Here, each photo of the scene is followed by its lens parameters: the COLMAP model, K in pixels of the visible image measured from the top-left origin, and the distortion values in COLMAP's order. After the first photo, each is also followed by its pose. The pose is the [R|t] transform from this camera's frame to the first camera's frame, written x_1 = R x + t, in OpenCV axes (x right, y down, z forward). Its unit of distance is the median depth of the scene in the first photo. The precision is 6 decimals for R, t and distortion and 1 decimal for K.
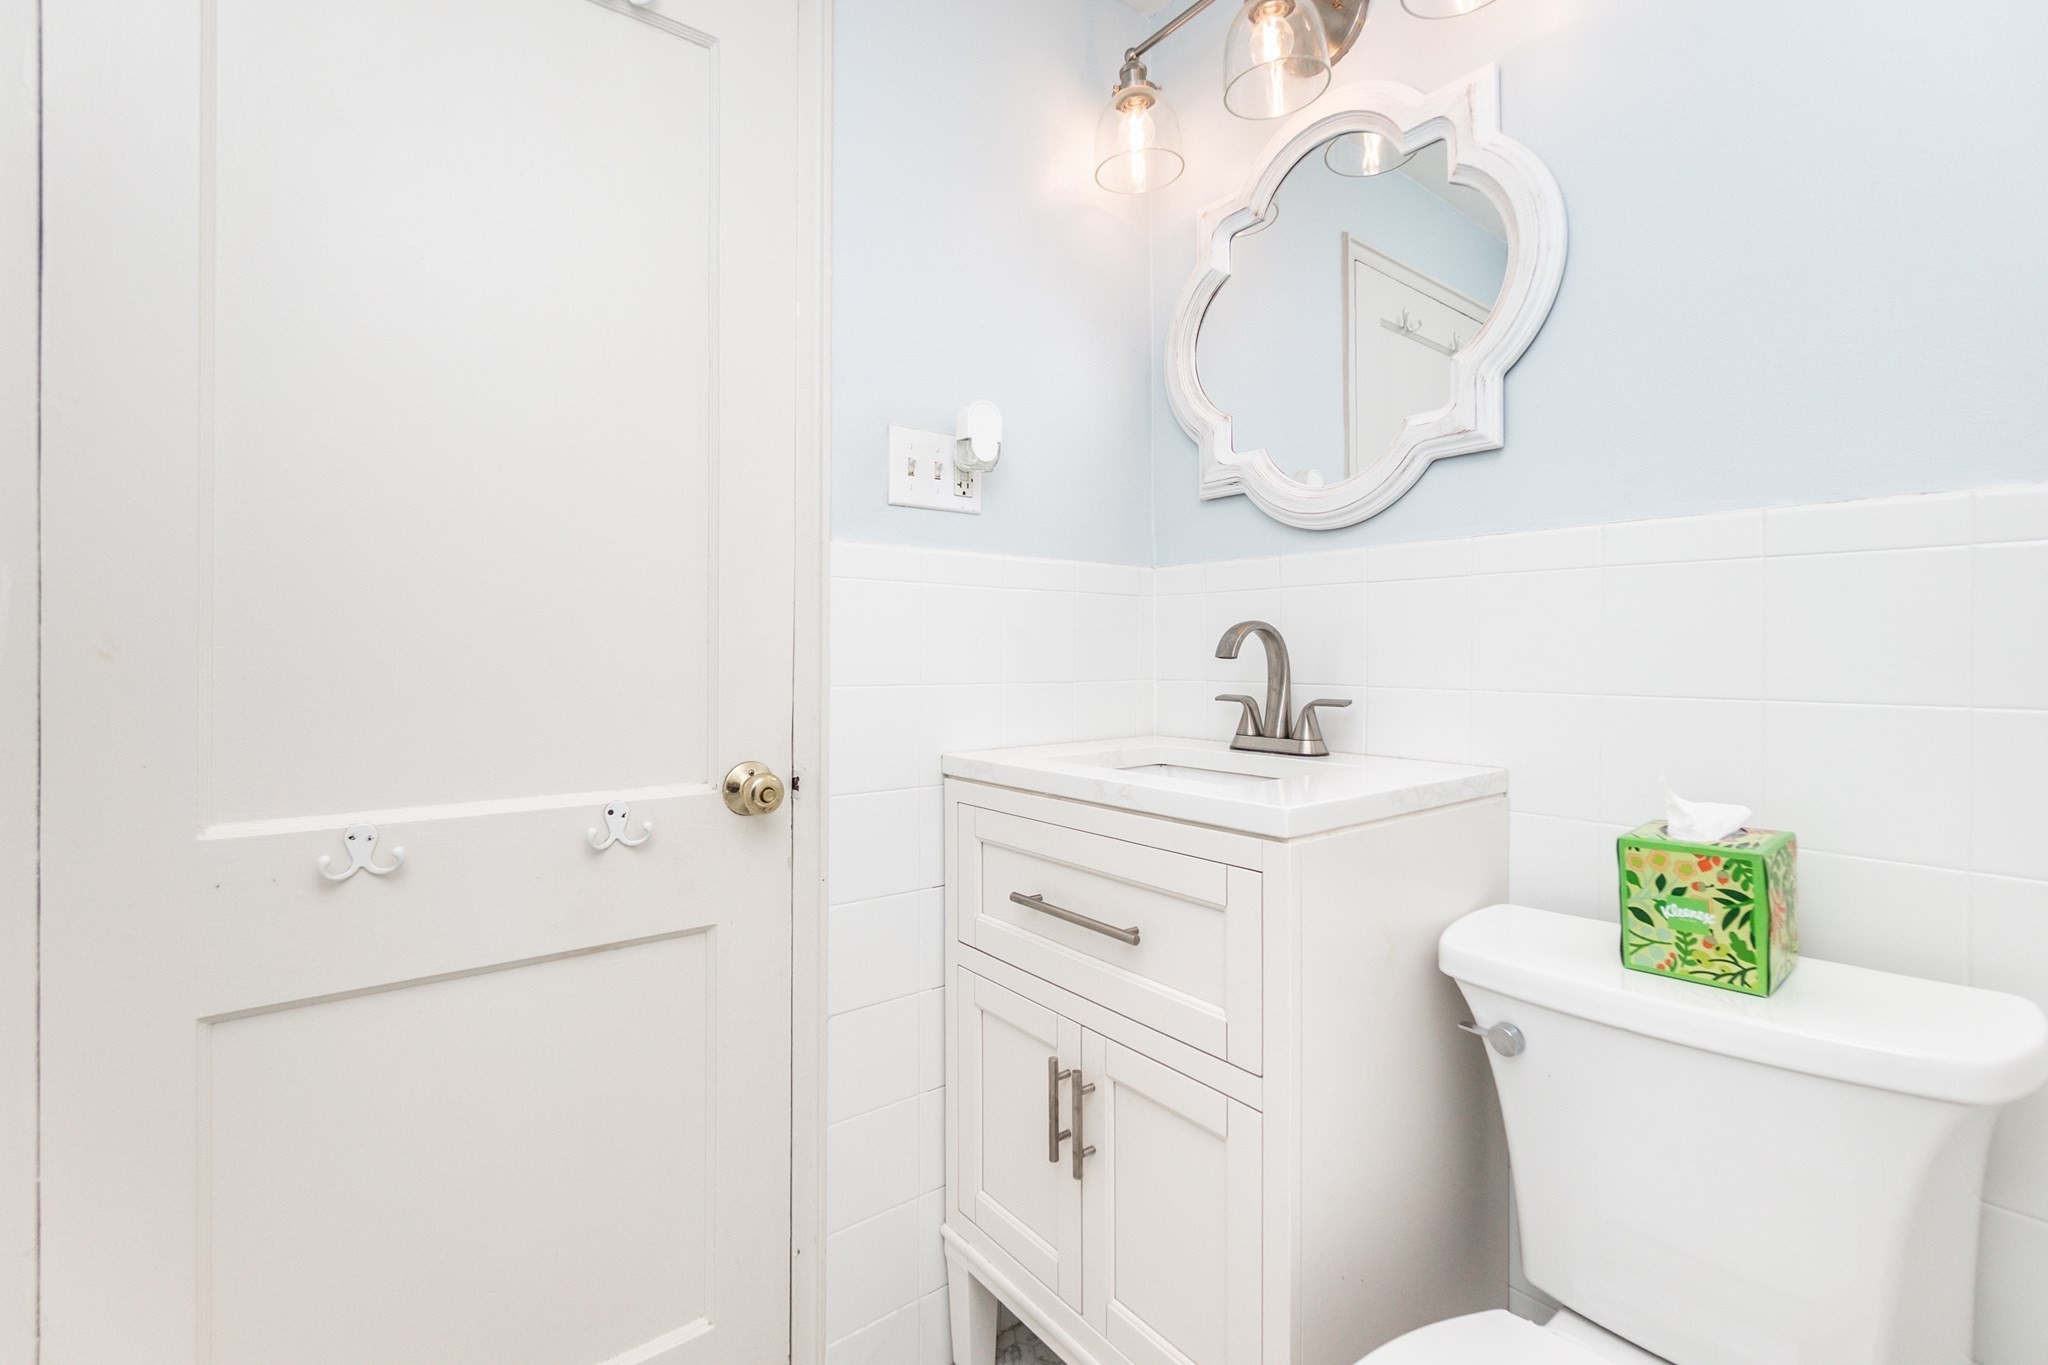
lens RADIAL K [[888.1, 0, 1035.4], [0, 888.1, 670.5], [0, 0, 1]] dist [-0.002480, 0.001292]
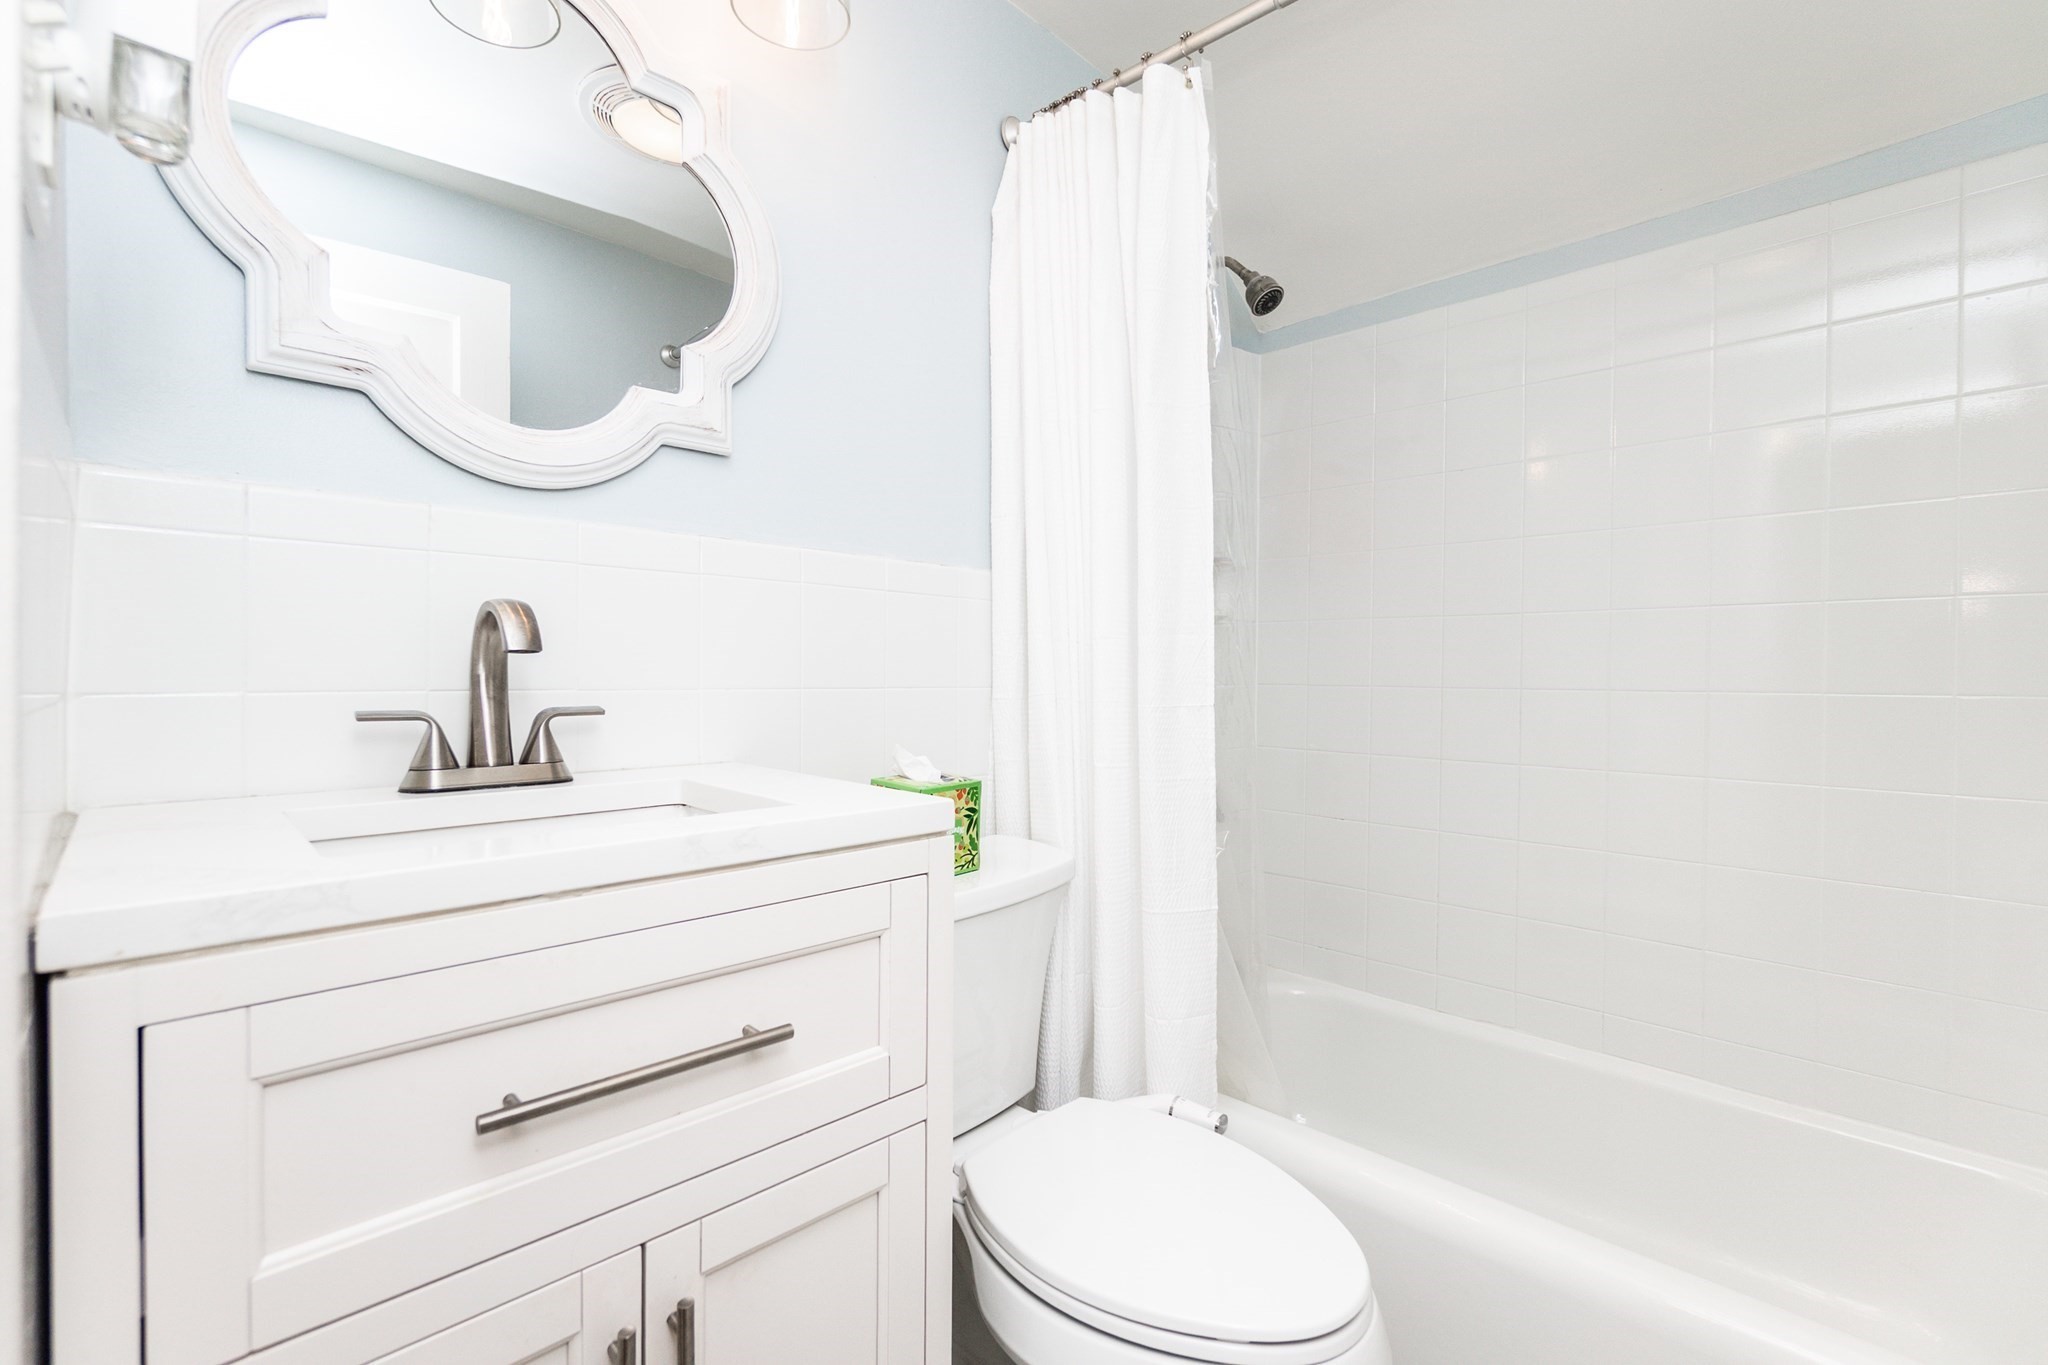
lens RADIAL K [[888.1, 0, 1035.4], [0, 888.1, 674.8], [0, 0, 1]] dist [-0.002480, 0.001292]
pose [[-0.097503, -0.010897, 0.995176, -0.493550], [0.008240, 0.999897, 0.011756, -0.001543], [-0.995201, 0.009347, -0.097404, 0.661773]]
